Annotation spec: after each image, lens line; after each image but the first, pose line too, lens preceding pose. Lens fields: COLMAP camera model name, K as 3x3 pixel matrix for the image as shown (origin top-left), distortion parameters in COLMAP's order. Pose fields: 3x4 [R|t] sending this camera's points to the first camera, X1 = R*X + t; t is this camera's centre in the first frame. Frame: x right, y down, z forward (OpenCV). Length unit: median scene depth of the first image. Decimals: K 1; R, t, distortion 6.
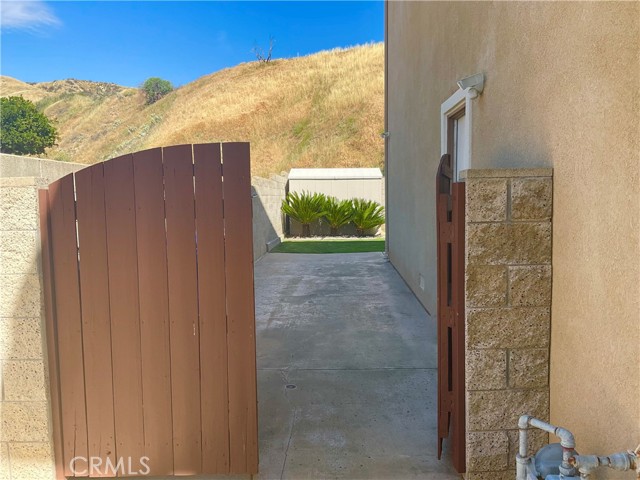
lens RADIAL K [[532.6, 0, 320.0], [0, 532.6, 240.0], [0, 0, 1]] dist [0.102582, -0.175280]
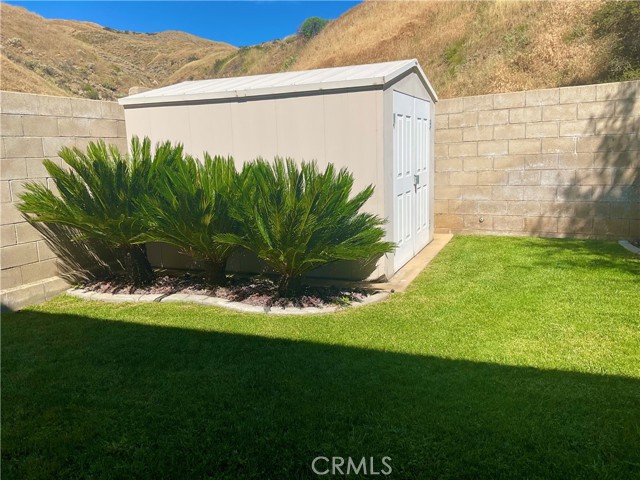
lens RADIAL K [[537.2, 0, 320.0], [0, 537.2, 240.0], [0, 0, 1]] dist [0.006064, -0.009046]
pose [[0.929818, 0.029829, -0.366809, 0.069956], [0.003125, 0.996034, 0.088921, -0.020023], [0.368006, -0.083827, 0.926037, 0.243226]]
